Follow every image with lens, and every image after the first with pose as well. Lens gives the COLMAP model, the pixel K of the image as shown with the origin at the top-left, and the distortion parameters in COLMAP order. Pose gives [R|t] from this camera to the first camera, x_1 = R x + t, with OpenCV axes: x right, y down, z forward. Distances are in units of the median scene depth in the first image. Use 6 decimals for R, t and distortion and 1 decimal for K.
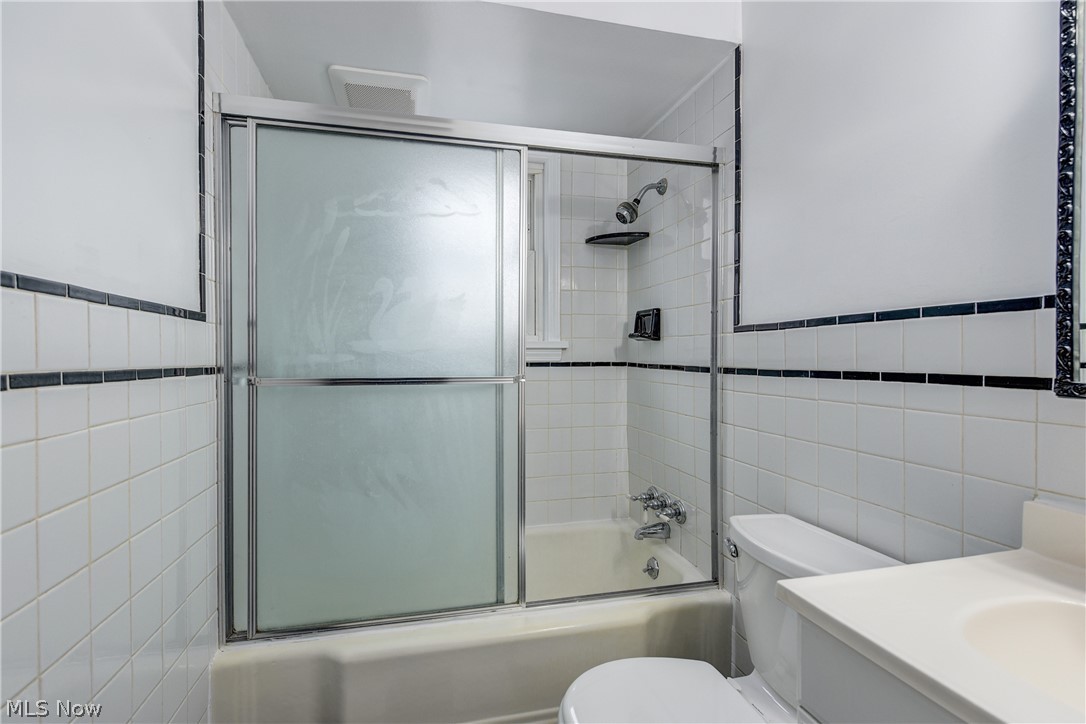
lens RADIAL K [[480.6, 0, 517.7], [0, 480.6, 364.0], [0, 0, 1]] dist [0.000805, -0.001057]
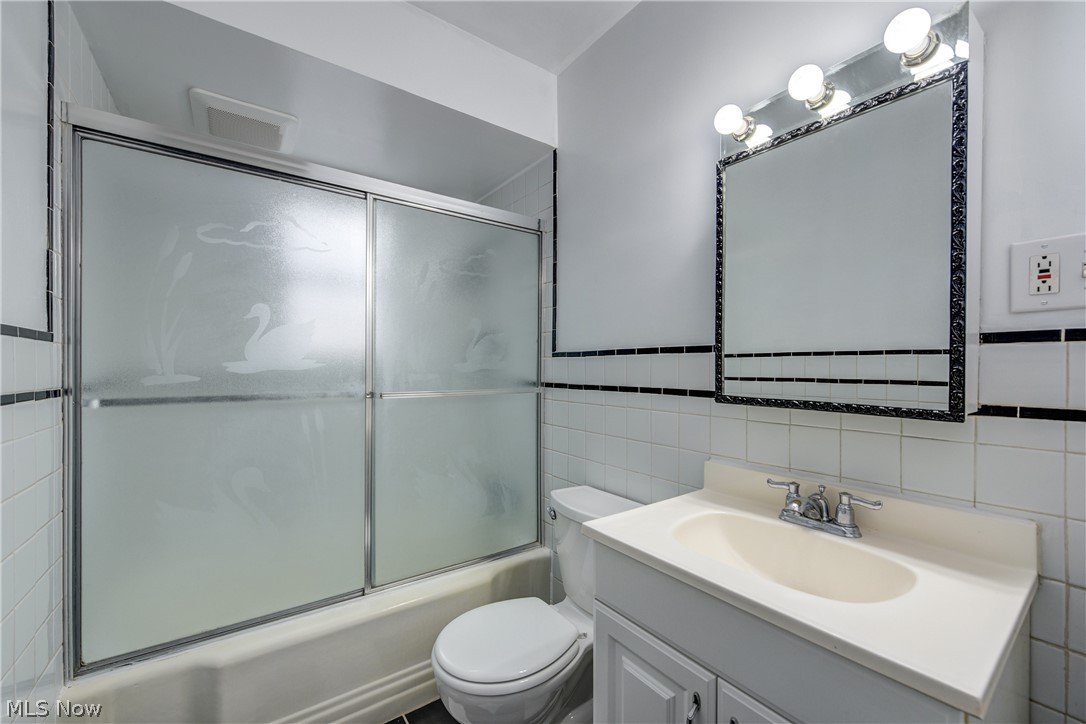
lens RADIAL K [[435.0, 0, 542.4], [0, 435.0, 367.4], [0, 0, 1]] dist [0.002074, 0.000604]
pose [[0.915503, 0.007997, 0.402232, -0.101504], [-0.002702, 0.999902, -0.013729, -0.026239], [-0.402303, 0.011482, 0.915435, -0.168097]]
